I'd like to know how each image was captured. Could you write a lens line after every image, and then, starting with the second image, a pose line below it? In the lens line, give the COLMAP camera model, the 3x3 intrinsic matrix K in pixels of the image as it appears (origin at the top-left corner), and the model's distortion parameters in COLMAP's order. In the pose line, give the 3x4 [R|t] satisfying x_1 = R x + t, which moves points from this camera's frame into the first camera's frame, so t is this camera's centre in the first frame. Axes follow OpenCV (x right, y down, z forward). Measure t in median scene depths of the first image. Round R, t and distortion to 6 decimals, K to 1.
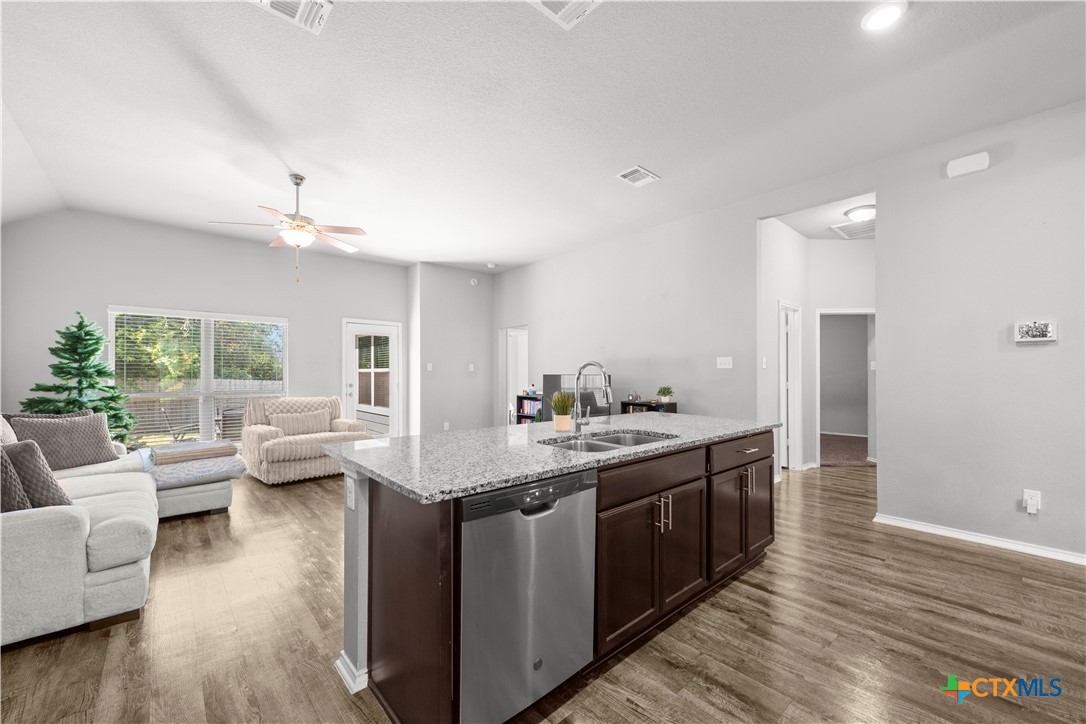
lens RADIAL K [[429.6, 0, 547.5], [0, 429.6, 373.2], [0, 0, 1]] dist [0.000411, -0.000109]
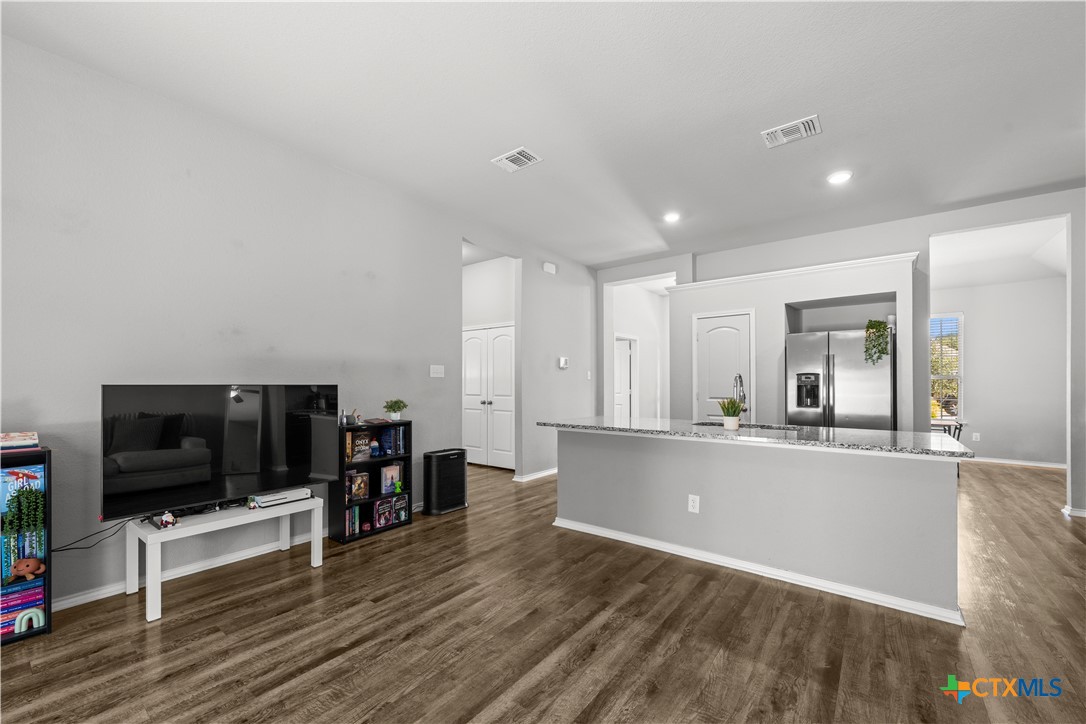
lens RADIAL K [[441.3, 0, 544.2], [0, 441.3, 381.9], [0, 0, 1]] dist [0.000694, -0.000034]
pose [[-0.181722, 0.002933, 0.983346, -0.713009], [-0.001216, 0.999994, -0.003208, 0.002524], [-0.983349, -0.001779, -0.181717, 1.137004]]
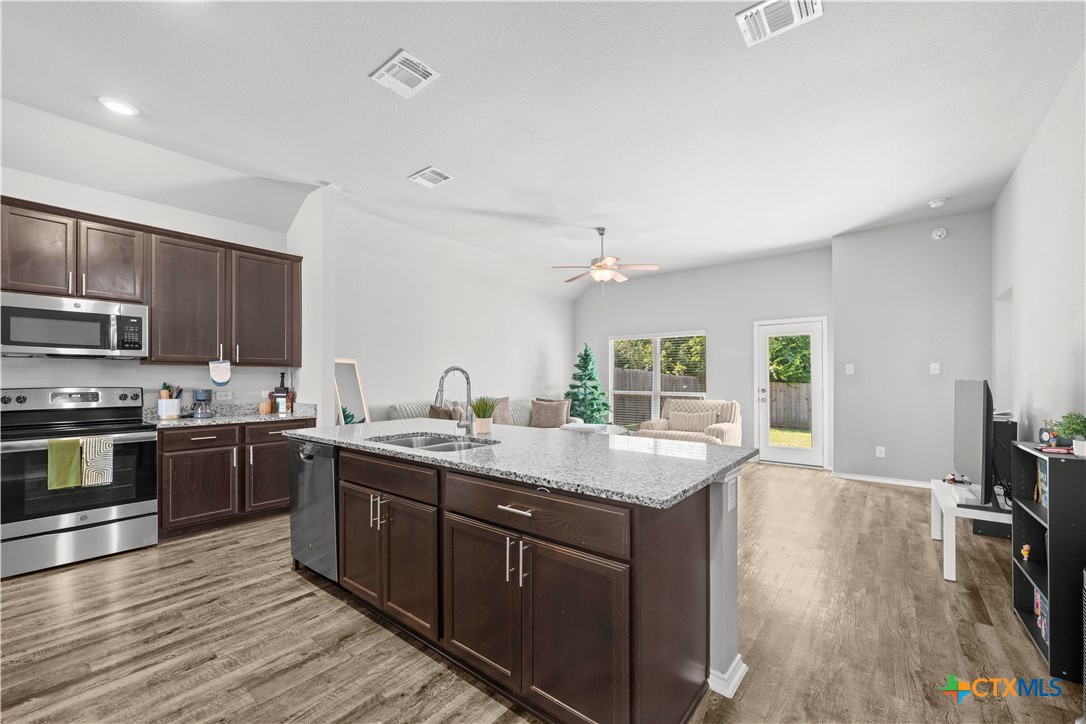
lens RADIAL K [[429.7, 0, 547.3], [0, 429.7, 377.9], [0, 0, 1]] dist [-0.000363, -0.000053]
pose [[0.174487, -0.002203, -0.984657, 0.708541], [0.002588, 0.999995, -0.001779, 0.001253], [0.984656, -0.002238, 0.174492, 0.630457]]
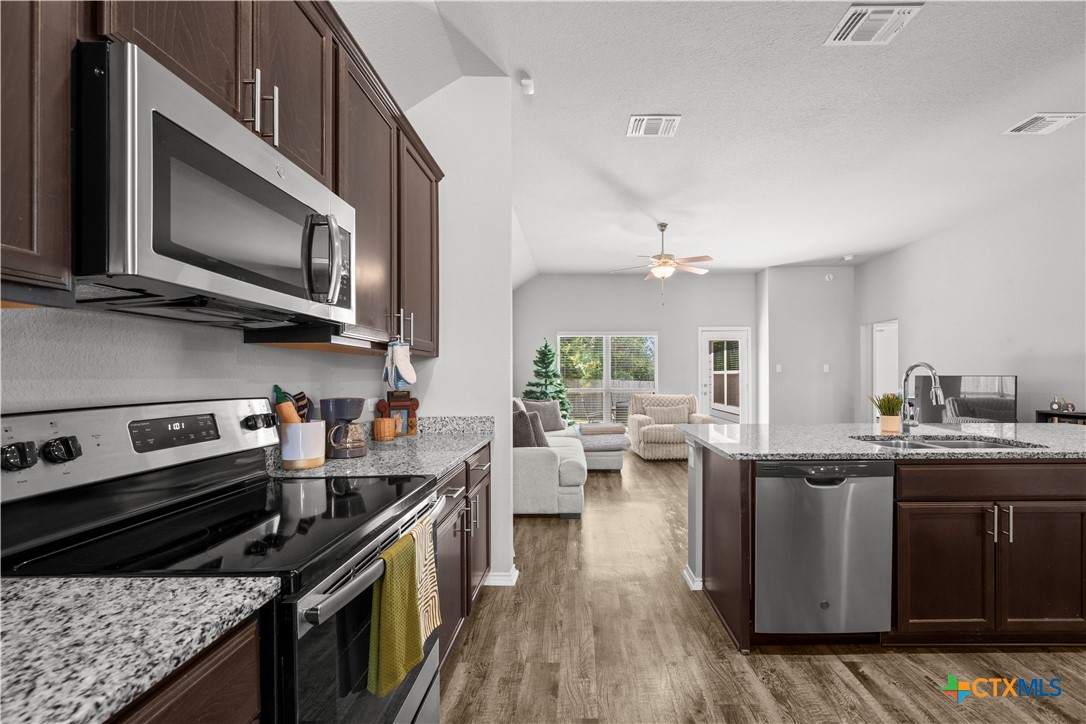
lens RADIAL K [[435.6, 0, 575.5], [0, 435.6, 376.9], [0, 0, 1]] dist [-0.000712, -0.000288]
pose [[0.742340, -0.000353, -0.670024, 0.112182], [0.004118, 0.999983, 0.004035, -0.000862], [0.670011, -0.005755, 0.742329, -0.168877]]
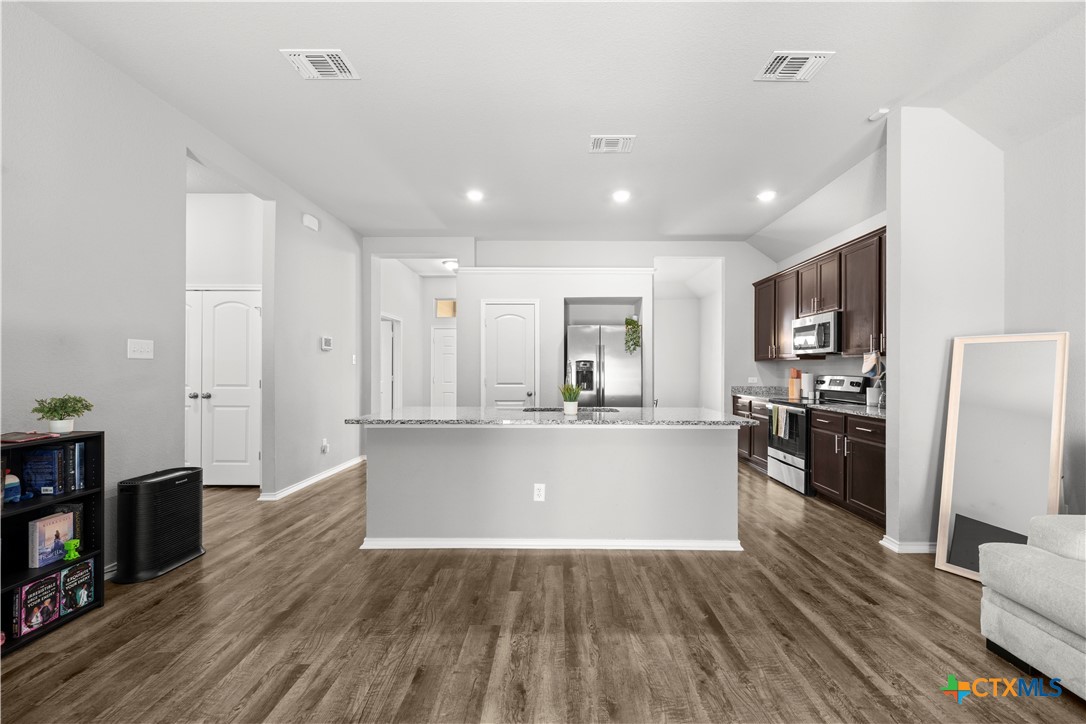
lens RADIAL K [[440.6, 0, 559.7], [0, 440.6, 368.4], [0, 0, 1]] dist [0.001298, -0.000273]
pose [[-0.745017, -0.000380, 0.667046, -0.518135], [-0.003657, 0.999987, -0.003516, 0.003267], [-0.667036, -0.005059, -0.745008, 1.286323]]
